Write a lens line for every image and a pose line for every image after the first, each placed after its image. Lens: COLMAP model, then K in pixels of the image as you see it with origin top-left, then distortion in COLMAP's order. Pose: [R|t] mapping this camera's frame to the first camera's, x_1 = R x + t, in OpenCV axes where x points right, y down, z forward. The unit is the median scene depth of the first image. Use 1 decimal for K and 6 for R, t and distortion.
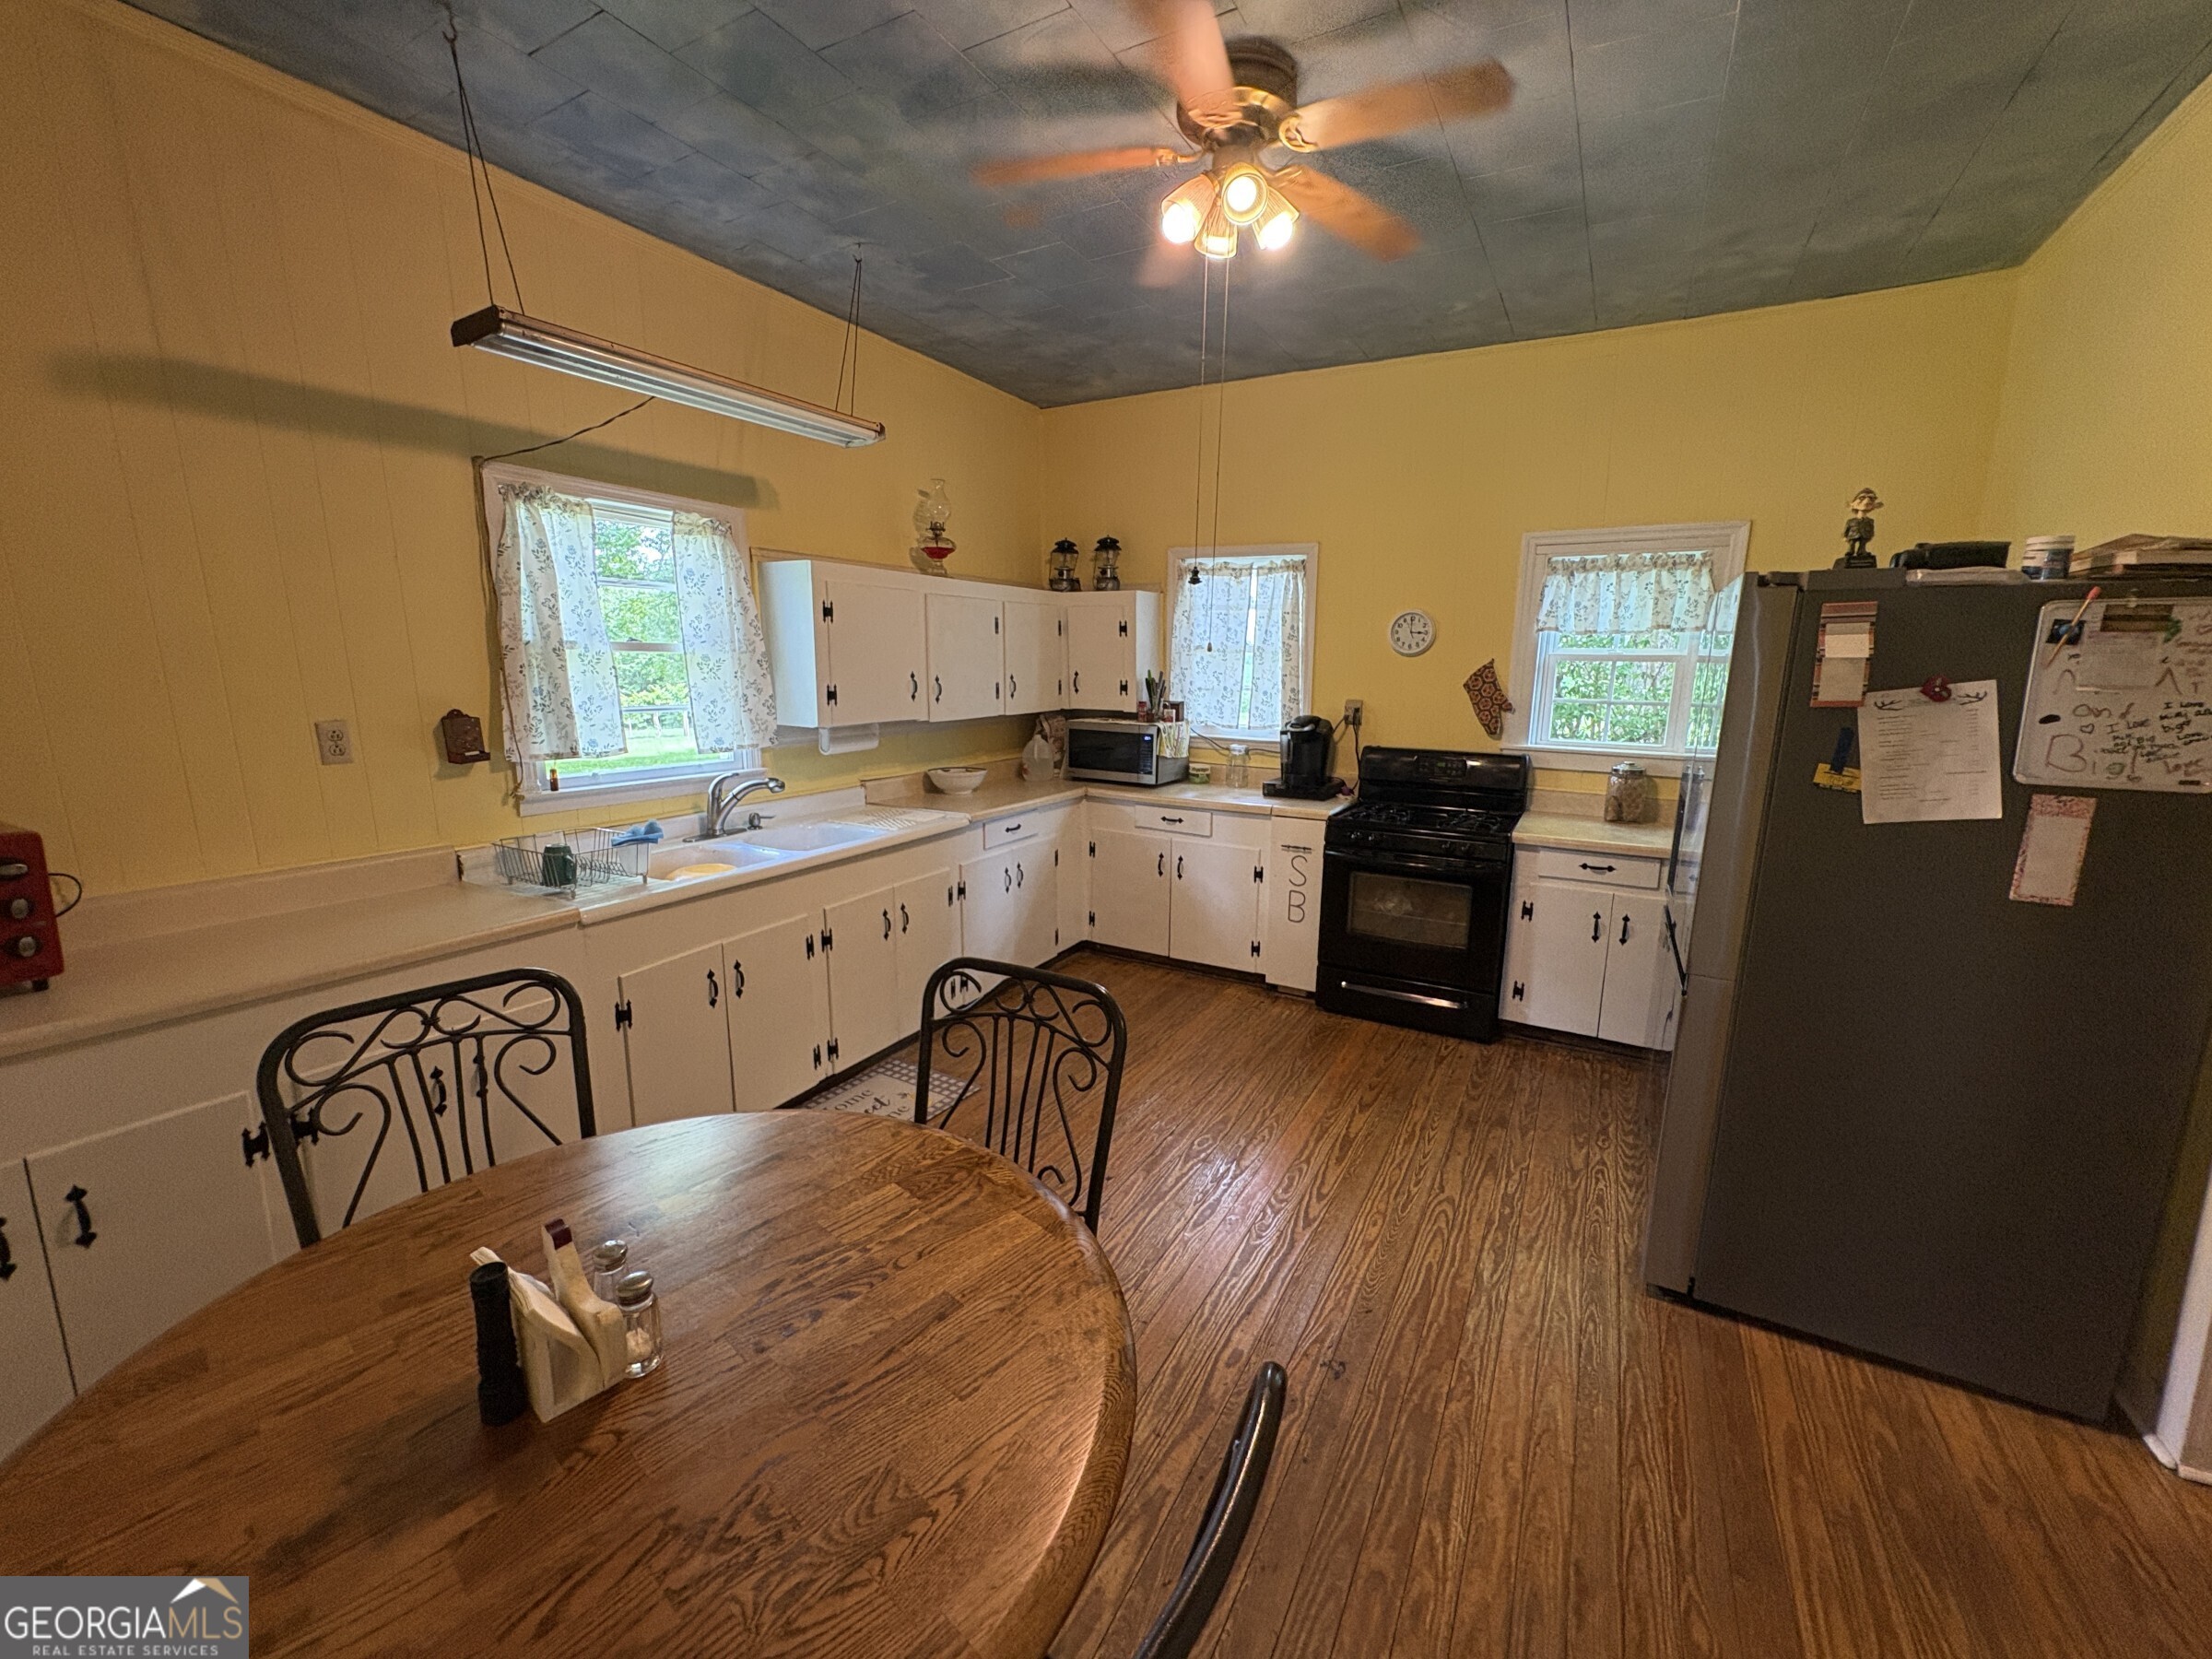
lens RADIAL K [[886.0, 0, 1106.0], [0, 886.0, 829.5], [0, 0, 1]] dist [-0.000572, 0.000151]
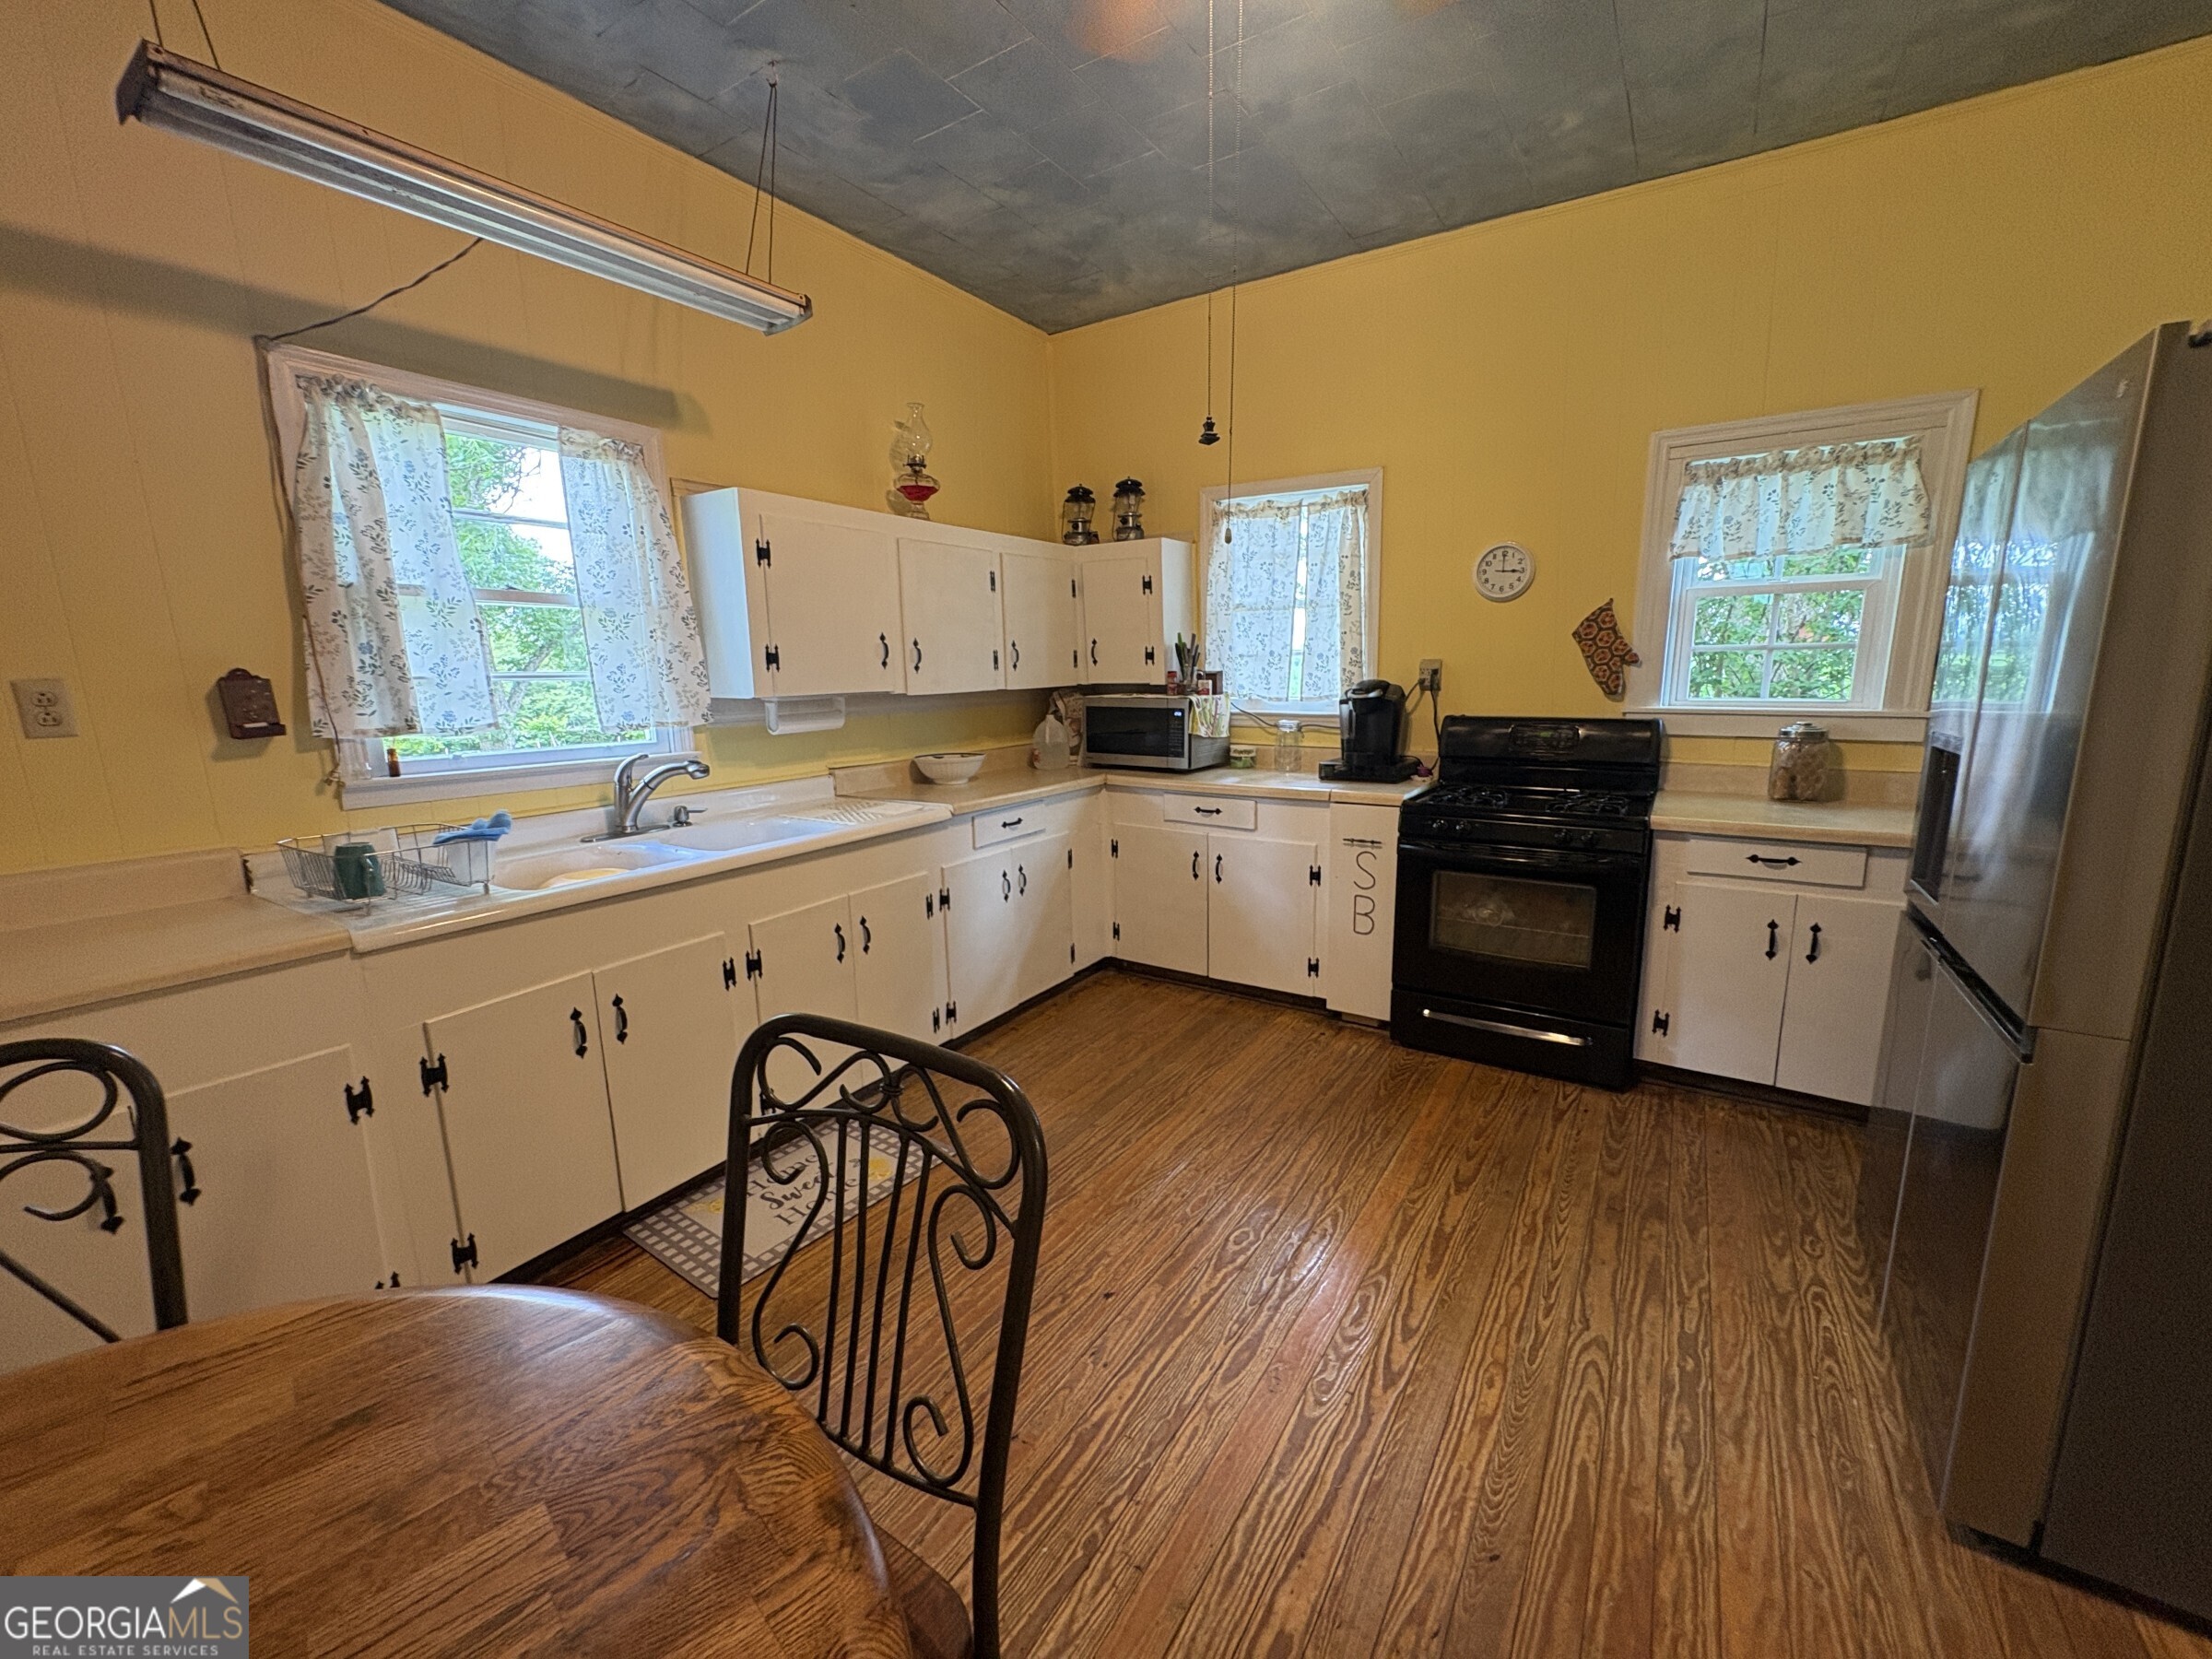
lens RADIAL K [[884.4, 0, 1106.0], [0, 884.4, 829.5], [0, 0, 1]] dist [0.000659, -0.000383]
pose [[0.997580, -0.015583, -0.067759, 0.046090], [0.015010, 0.999847, -0.008955, 0.016152], [0.067889, 0.007916, 0.997661, 0.225590]]
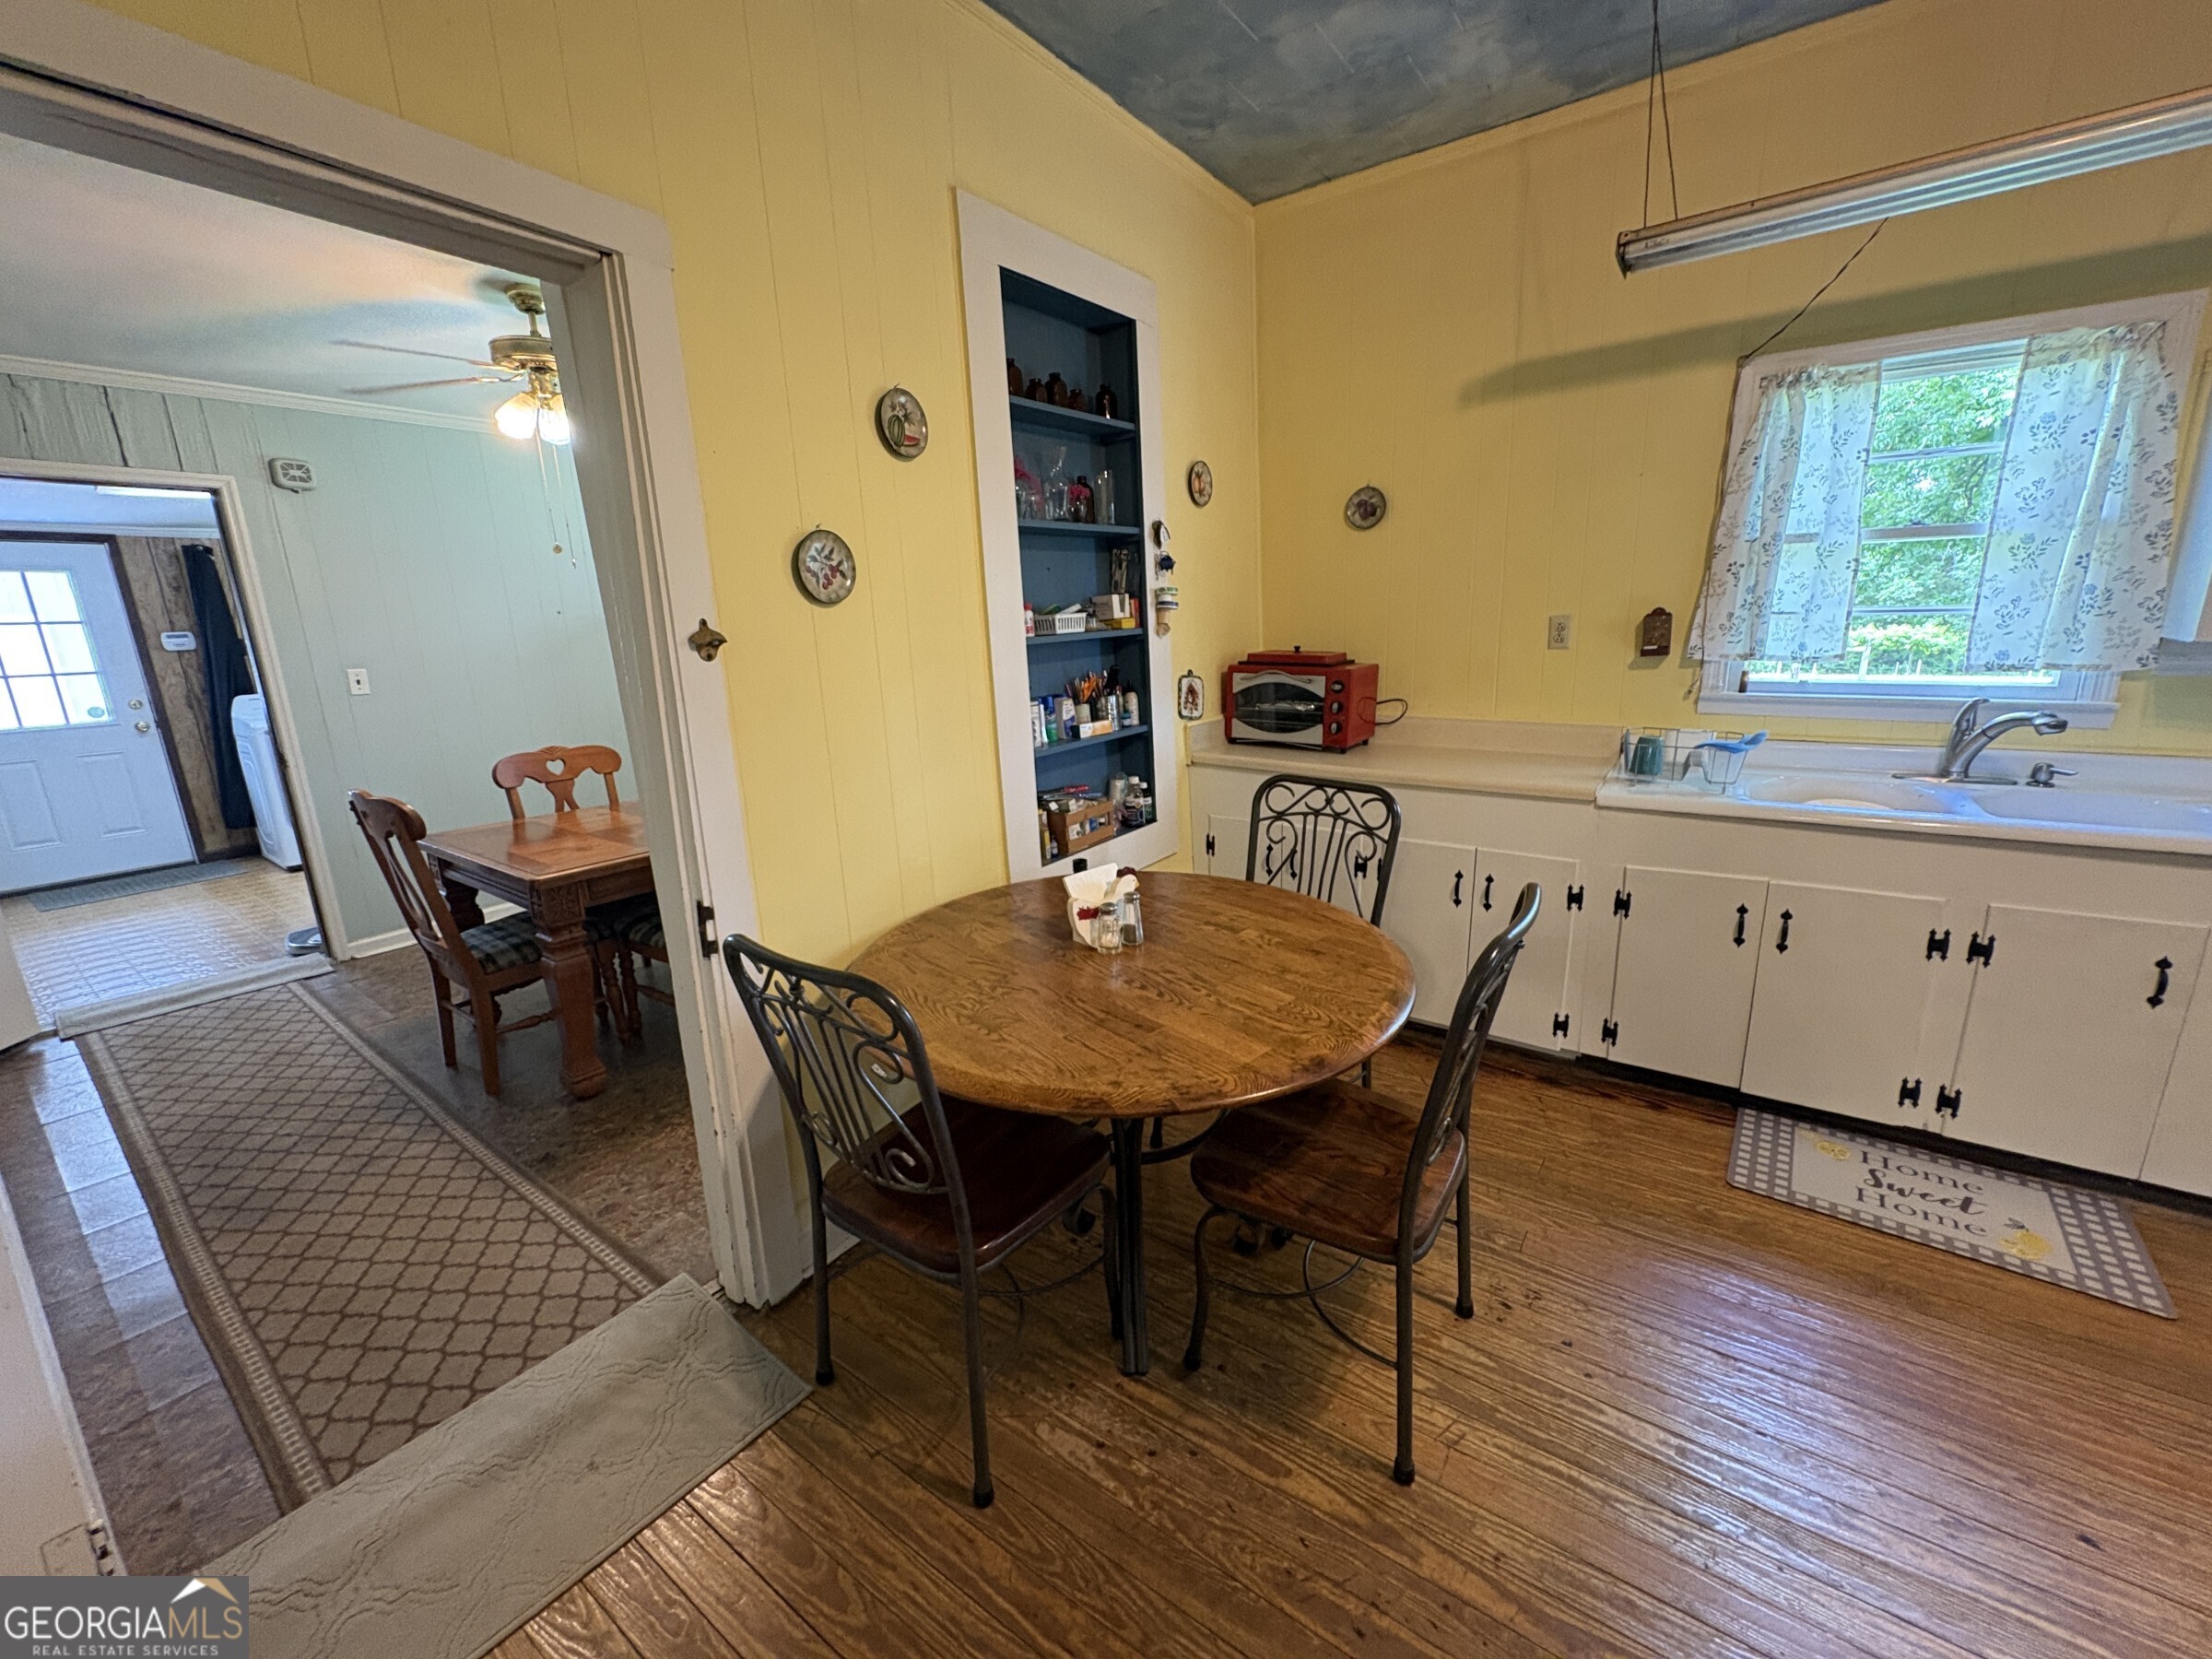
lens RADIAL K [[886.0, 0, 1106.0], [0, 886.0, 829.5], [0, 0, 1]] dist [-0.000572, 0.000151]
pose [[-0.105989, 0.234811, -0.966245, 0.375495], [-0.151985, 0.956476, 0.249108, -0.030735], [0.982683, 0.173258, -0.065688, 0.335090]]
